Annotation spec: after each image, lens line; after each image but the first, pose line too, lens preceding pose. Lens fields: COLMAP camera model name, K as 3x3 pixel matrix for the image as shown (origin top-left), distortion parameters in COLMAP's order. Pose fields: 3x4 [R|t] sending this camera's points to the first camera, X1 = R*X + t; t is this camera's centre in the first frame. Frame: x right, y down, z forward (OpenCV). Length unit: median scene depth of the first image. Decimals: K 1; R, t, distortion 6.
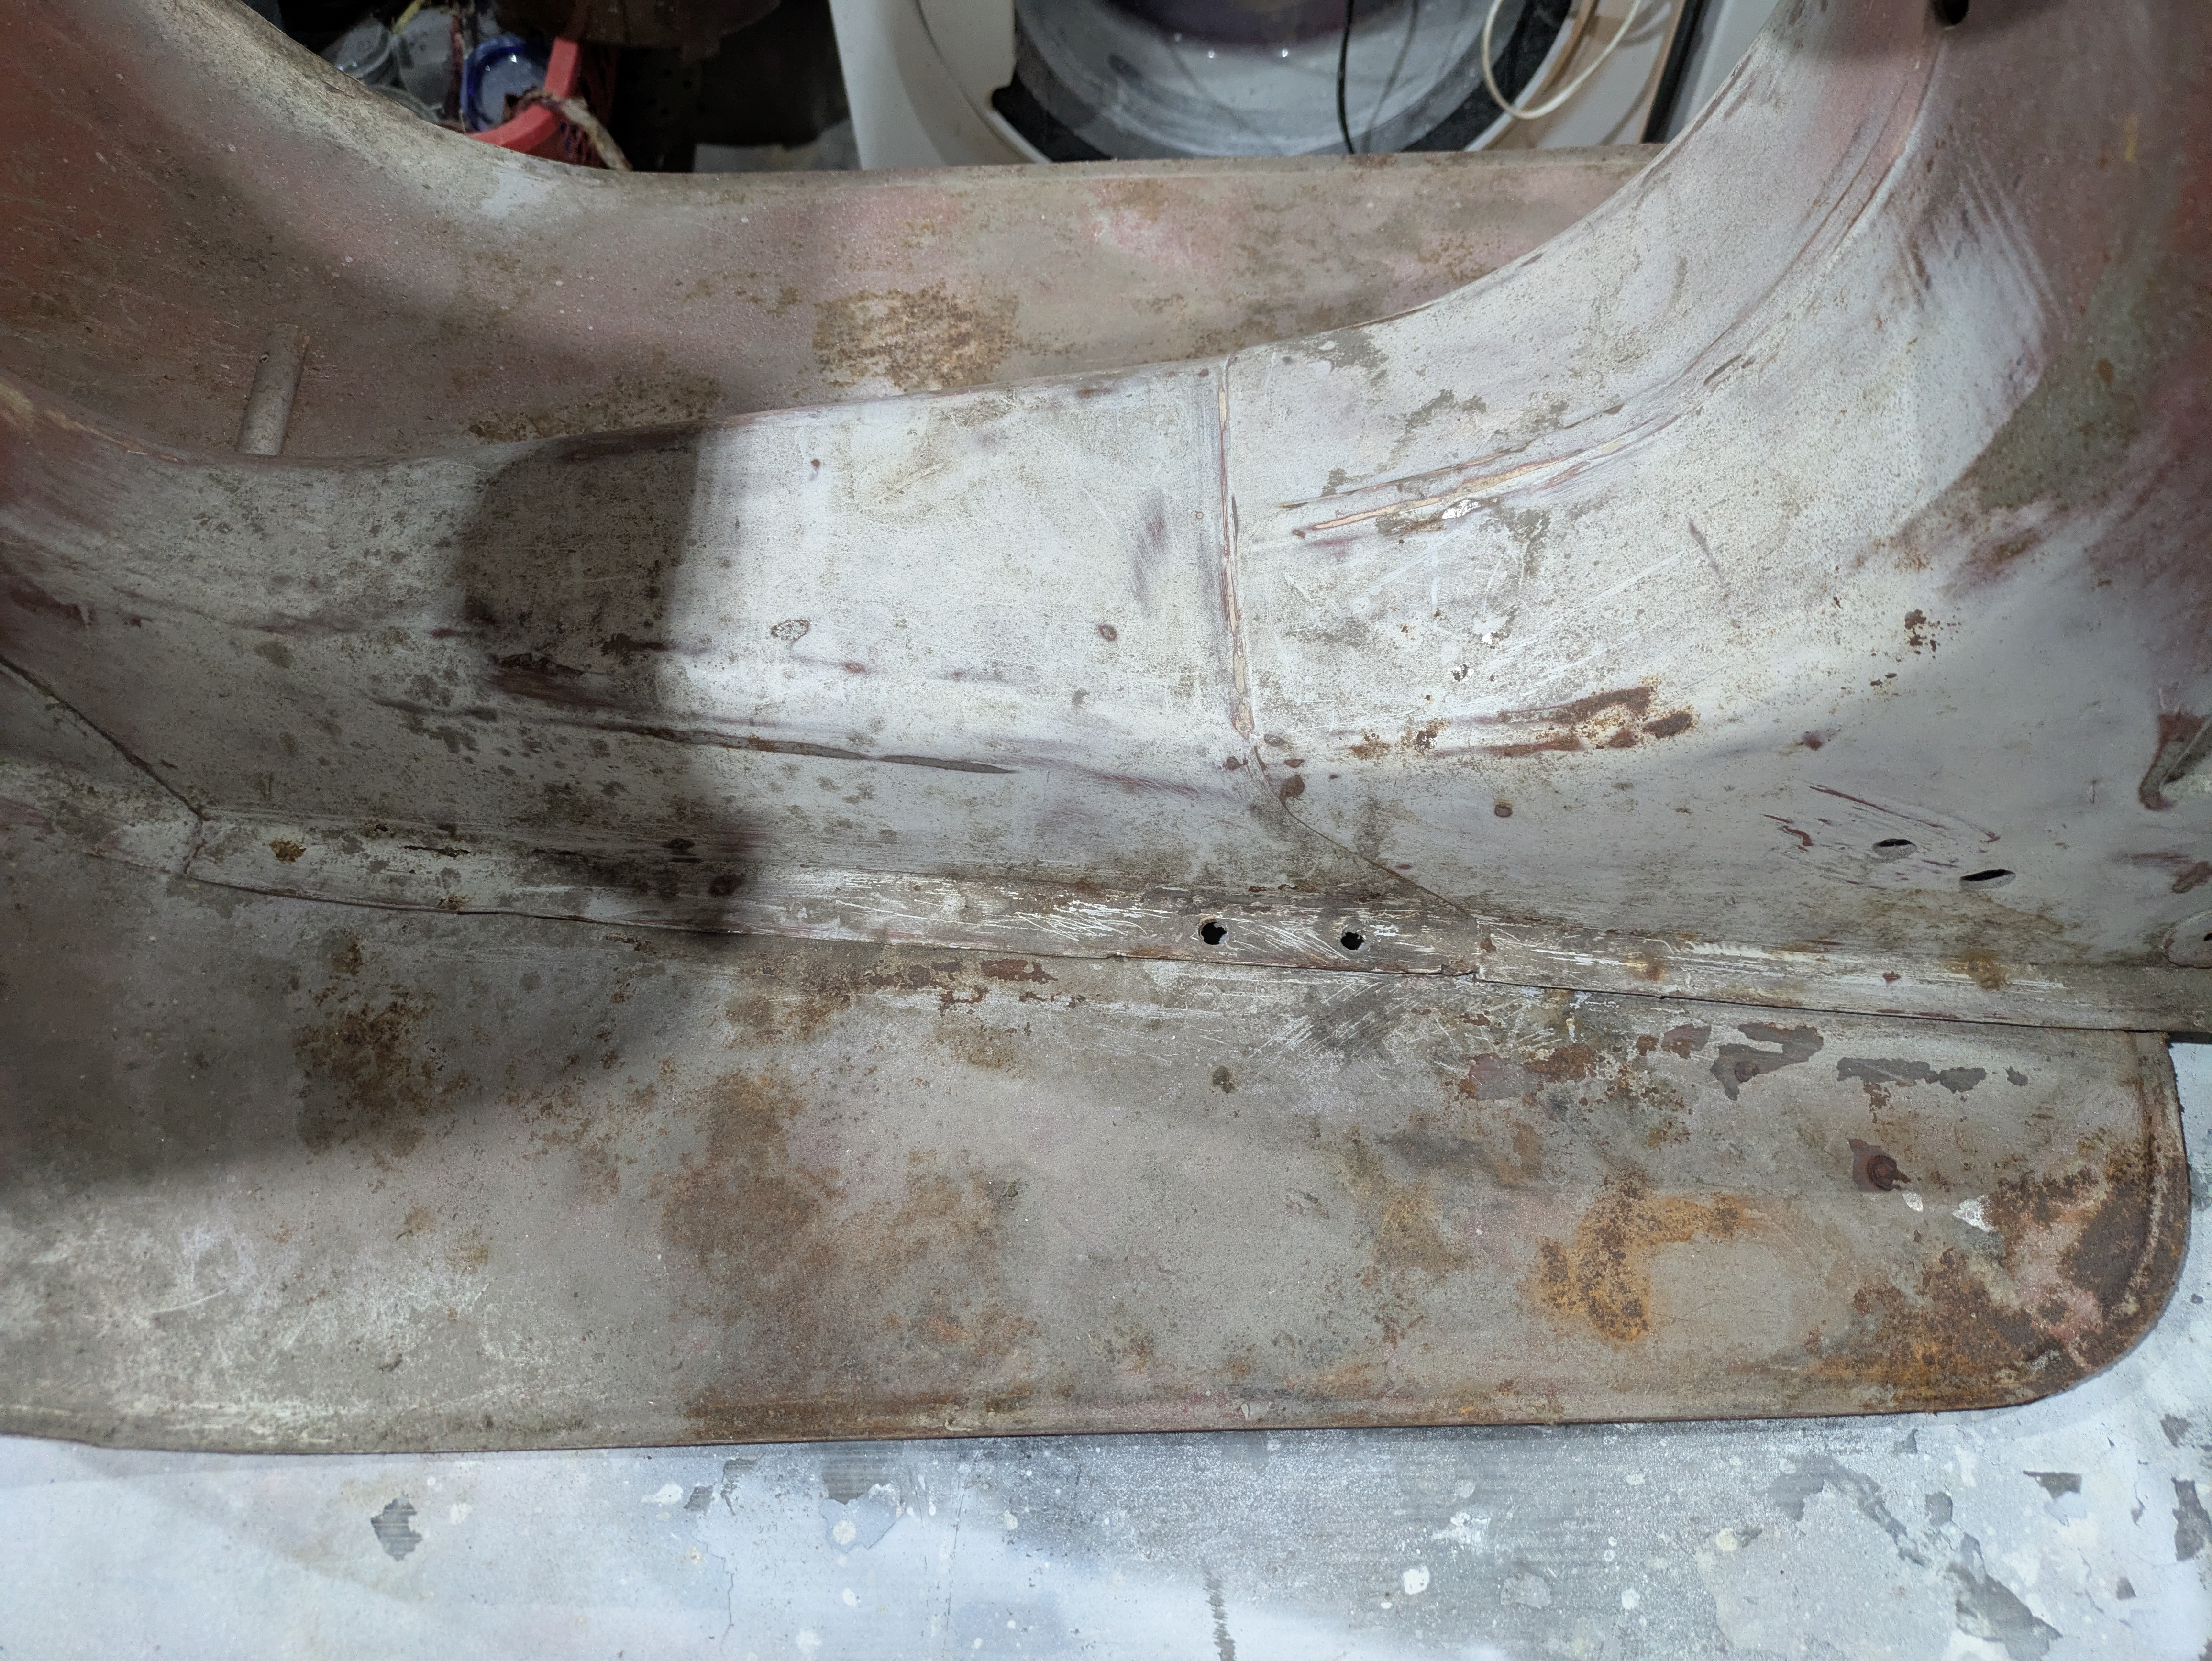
lens RADIAL K [[1637.1, 0, 1107.1], [0, 1637.1, 825.7], [0, 0, 1]] dist [0.004634, -0.005171]
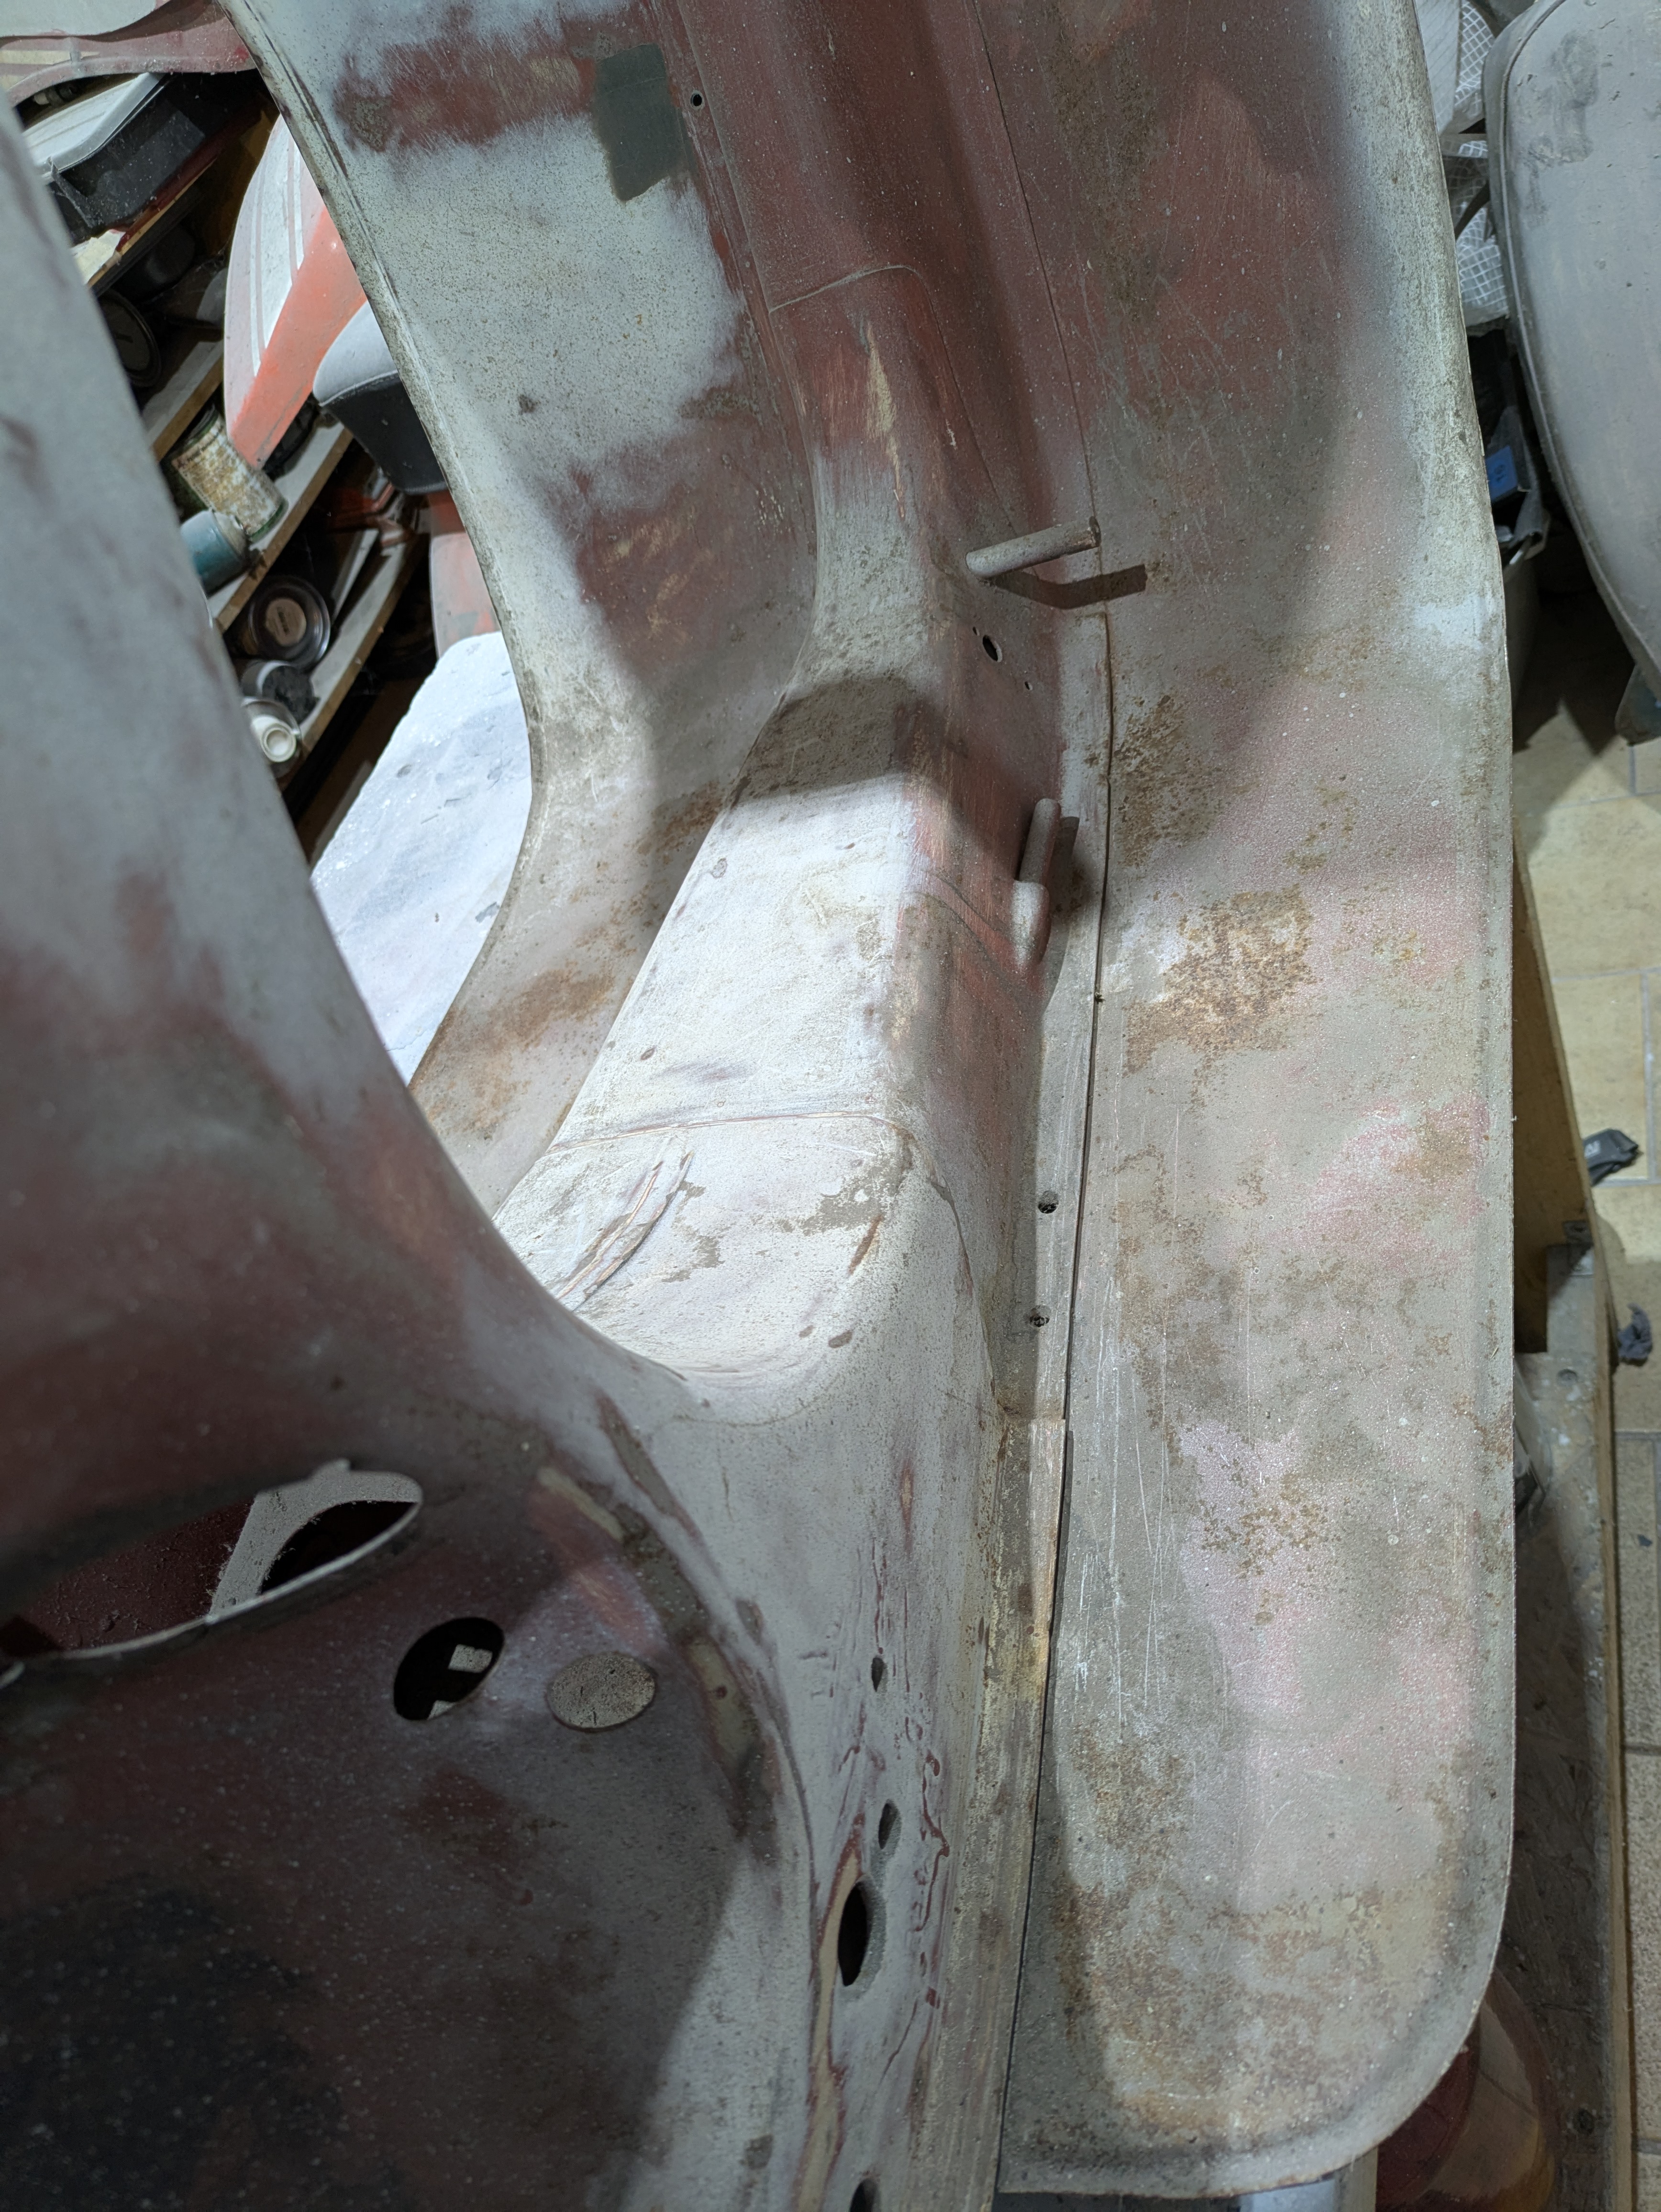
lens RADIAL K [[1637.1, 0, 833.9], [0, 1637.1, 1111.5], [0, 0, 1]] dist [0.004634, -0.005171]
pose [[-0.241810, 0.801835, -0.546432, 0.628201], [-0.561515, 0.343637, 0.752738, -1.032347], [0.791346, 0.488850, 0.367147, 0.625710]]
